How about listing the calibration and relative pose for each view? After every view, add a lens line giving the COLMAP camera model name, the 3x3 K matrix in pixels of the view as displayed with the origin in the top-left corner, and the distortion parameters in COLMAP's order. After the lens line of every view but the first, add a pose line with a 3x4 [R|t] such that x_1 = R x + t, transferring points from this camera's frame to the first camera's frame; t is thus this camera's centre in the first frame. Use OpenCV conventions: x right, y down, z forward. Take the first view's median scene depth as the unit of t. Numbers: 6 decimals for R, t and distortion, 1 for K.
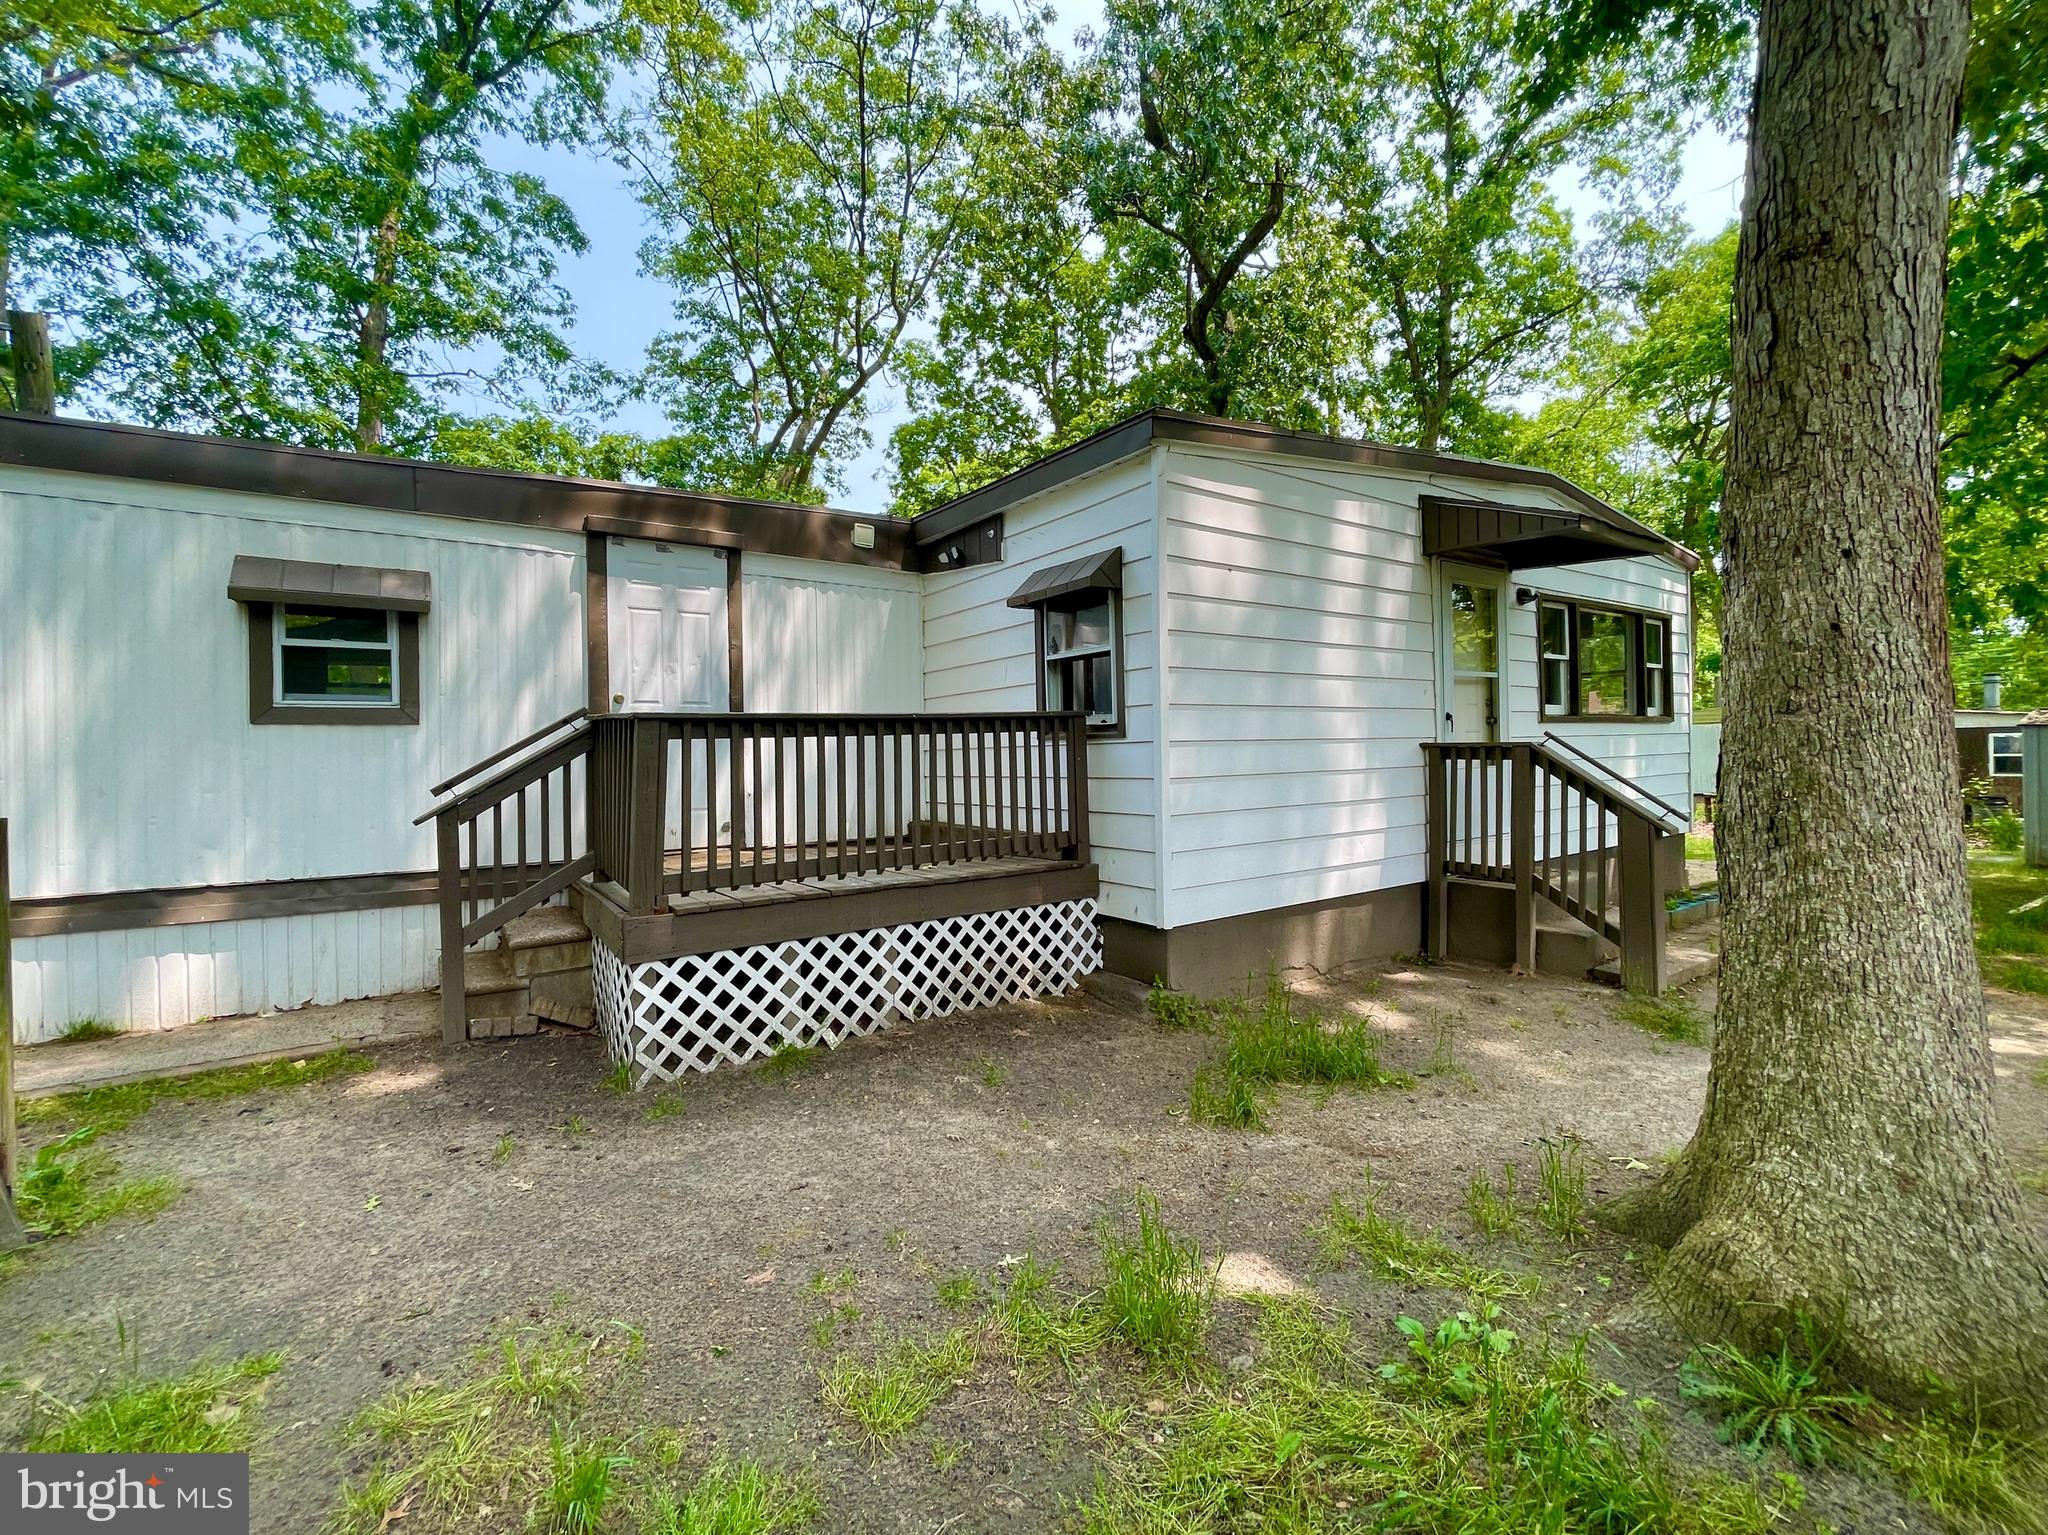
lens RADIAL K [[842.8, 0, 1015.1], [0, 842.8, 758.7], [0, 0, 1]] dist [-0.000760, -0.000313]
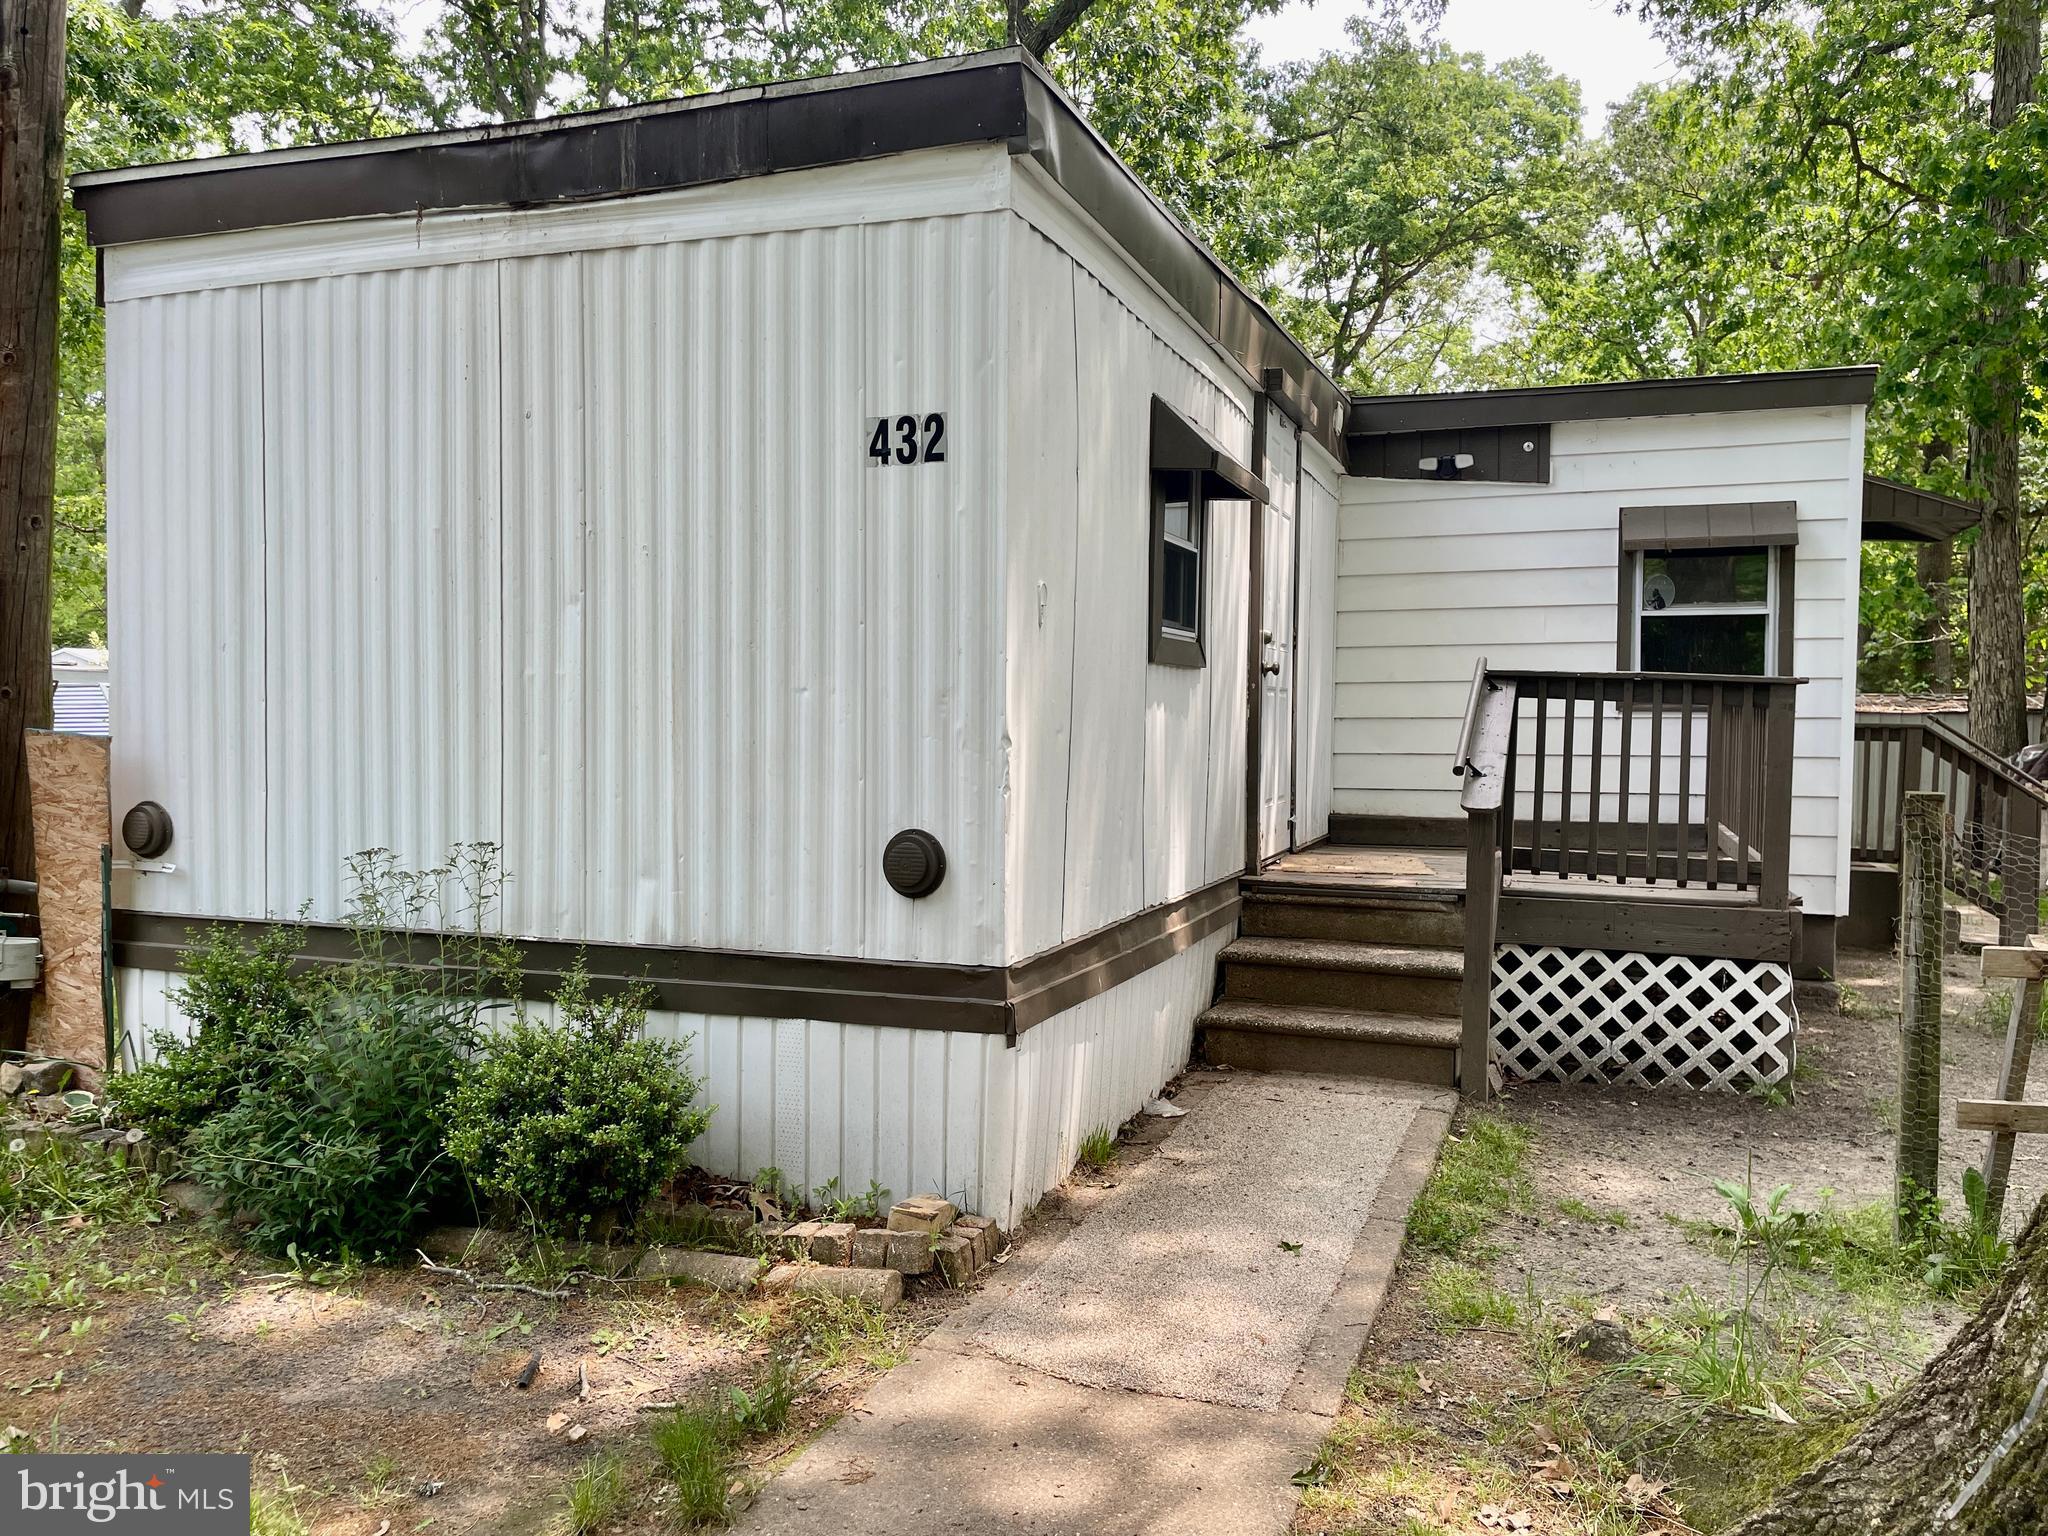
lens RADIAL K [[1609.1, 0, 1024.0], [0, 1609.1, 768.0], [0, 0, 1]] dist [0.060842, -0.058842]
pose [[0.799195, 0.000457, 0.601071, -1.387229], [-0.007424, 0.999931, 0.009110, 0.022943], [-0.601026, -0.011743, 0.799143, 0.080848]]
